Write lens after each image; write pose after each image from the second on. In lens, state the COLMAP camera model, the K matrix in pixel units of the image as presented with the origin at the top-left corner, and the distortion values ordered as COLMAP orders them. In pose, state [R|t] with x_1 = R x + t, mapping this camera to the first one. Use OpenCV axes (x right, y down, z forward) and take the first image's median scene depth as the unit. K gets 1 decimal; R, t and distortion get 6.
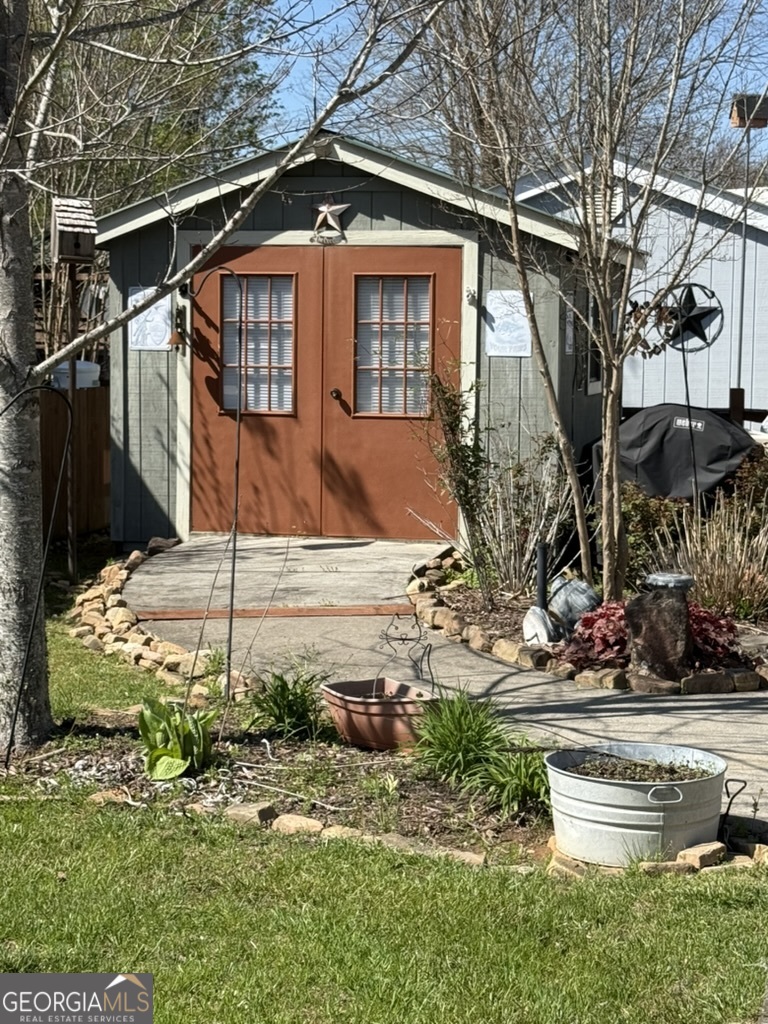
lens RADIAL K [[1928.6, 0, 382.5], [0, 1928.6, 513.8], [0, 0, 1]] dist [0.112716, 0.000000]
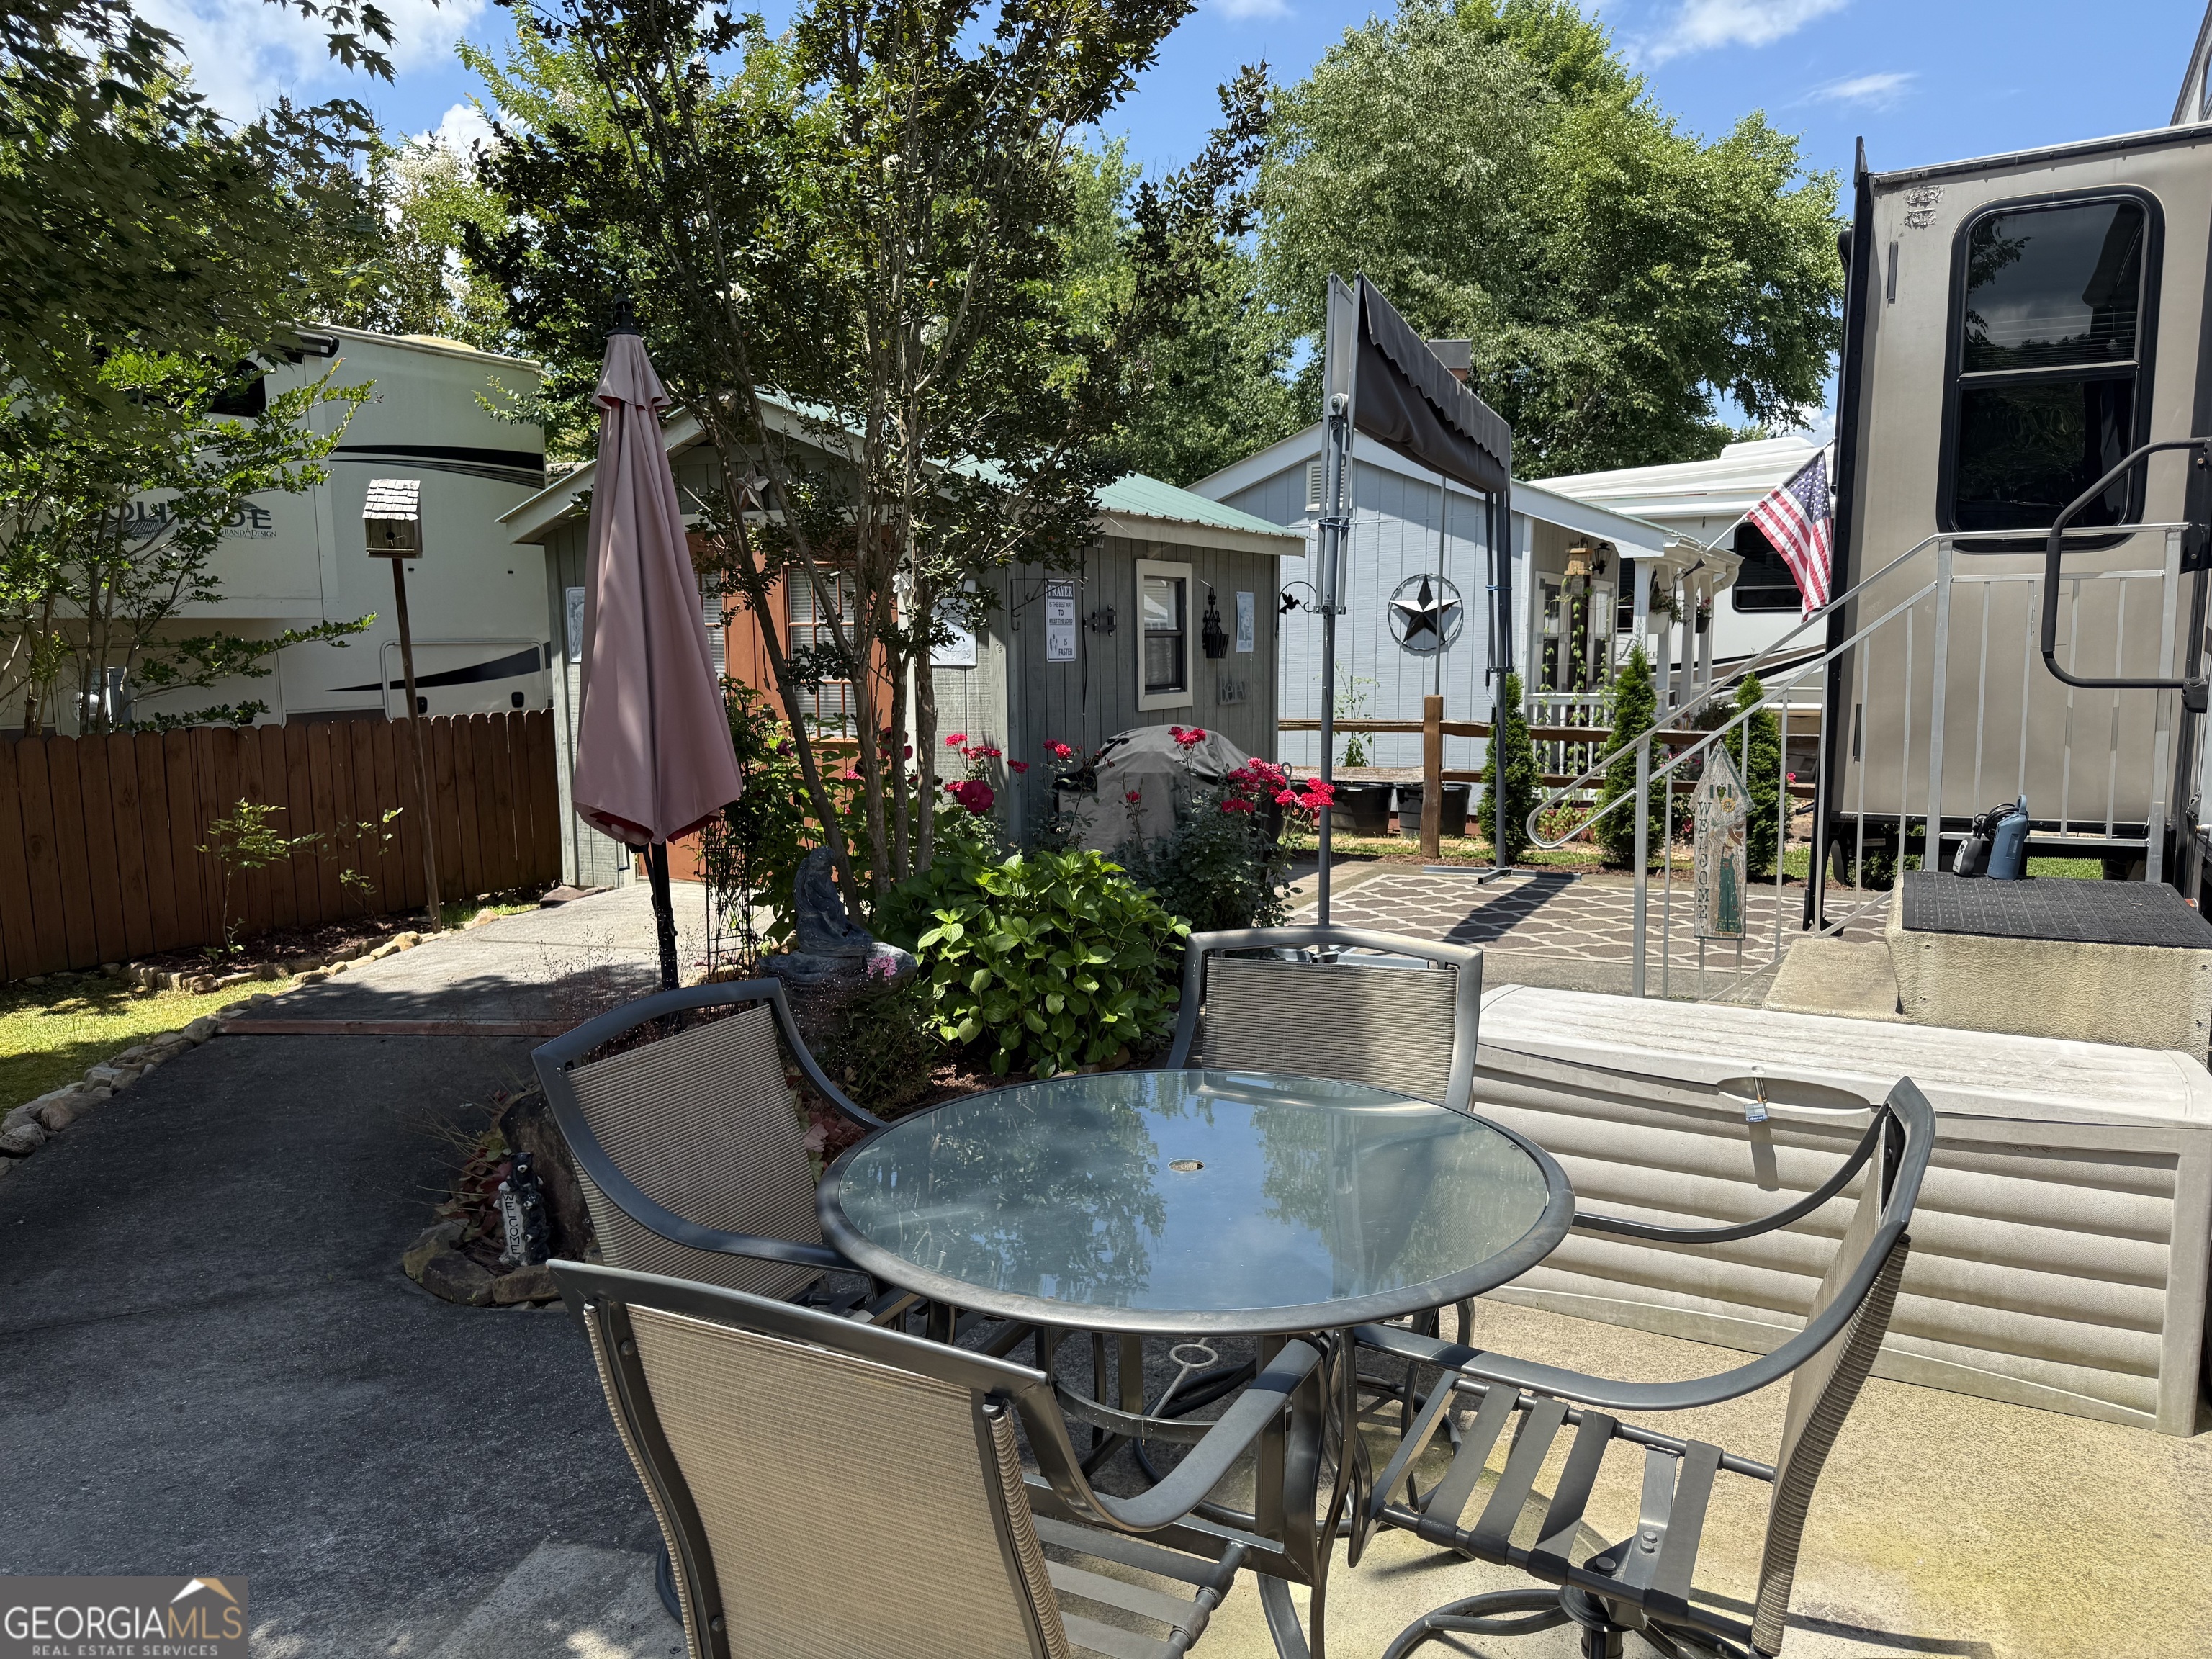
lens RADIAL K [[1557.0, 0, 1110.1], [0, 1557.0, 832.7], [0, 0, 1]] dist [0.019151, -0.029935]
pose [[0.970587, 0.013843, -0.240352, 0.270415], [-0.007038, 0.999550, 0.029146, -0.031602], [0.240647, -0.026597, 0.970248, 0.393270]]
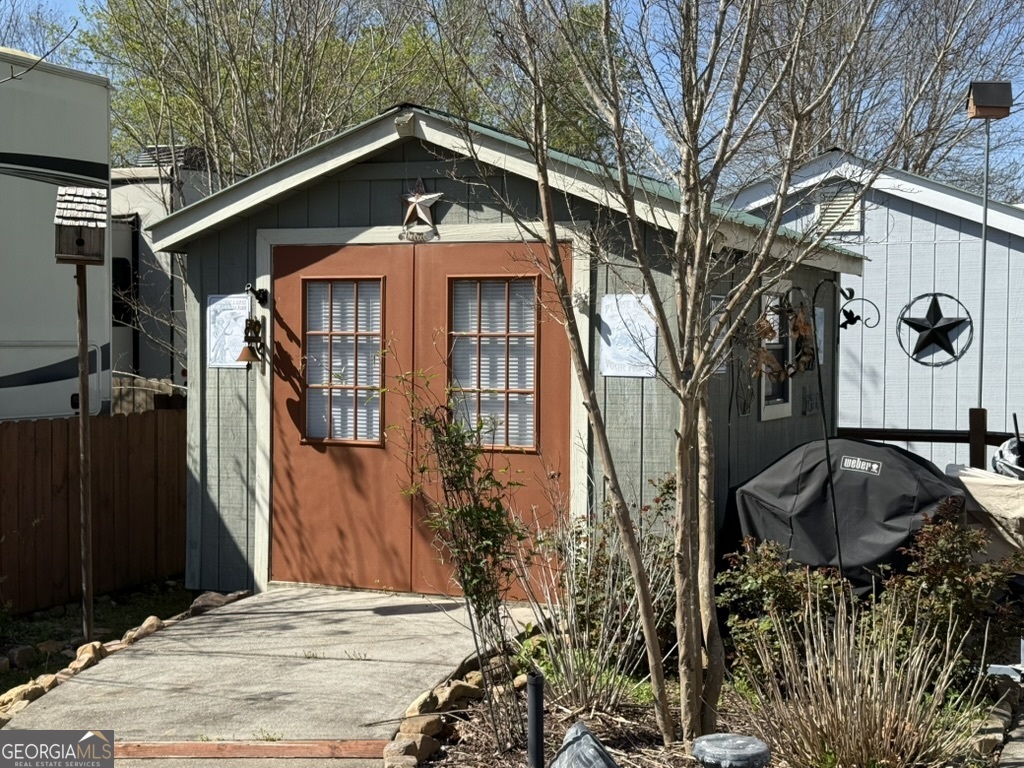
lens RADIAL K [[1450.6, 0, 514.0], [0, 1450.6, 380.5], [0, 0, 1]] dist [0.116883, 0.000000]
pose [[0.983572, 0.002802, -0.180494, 0.123084], [-0.015195, 0.997616, -0.067312, -0.037612], [0.179875, 0.068948, 0.981270, 0.390808]]
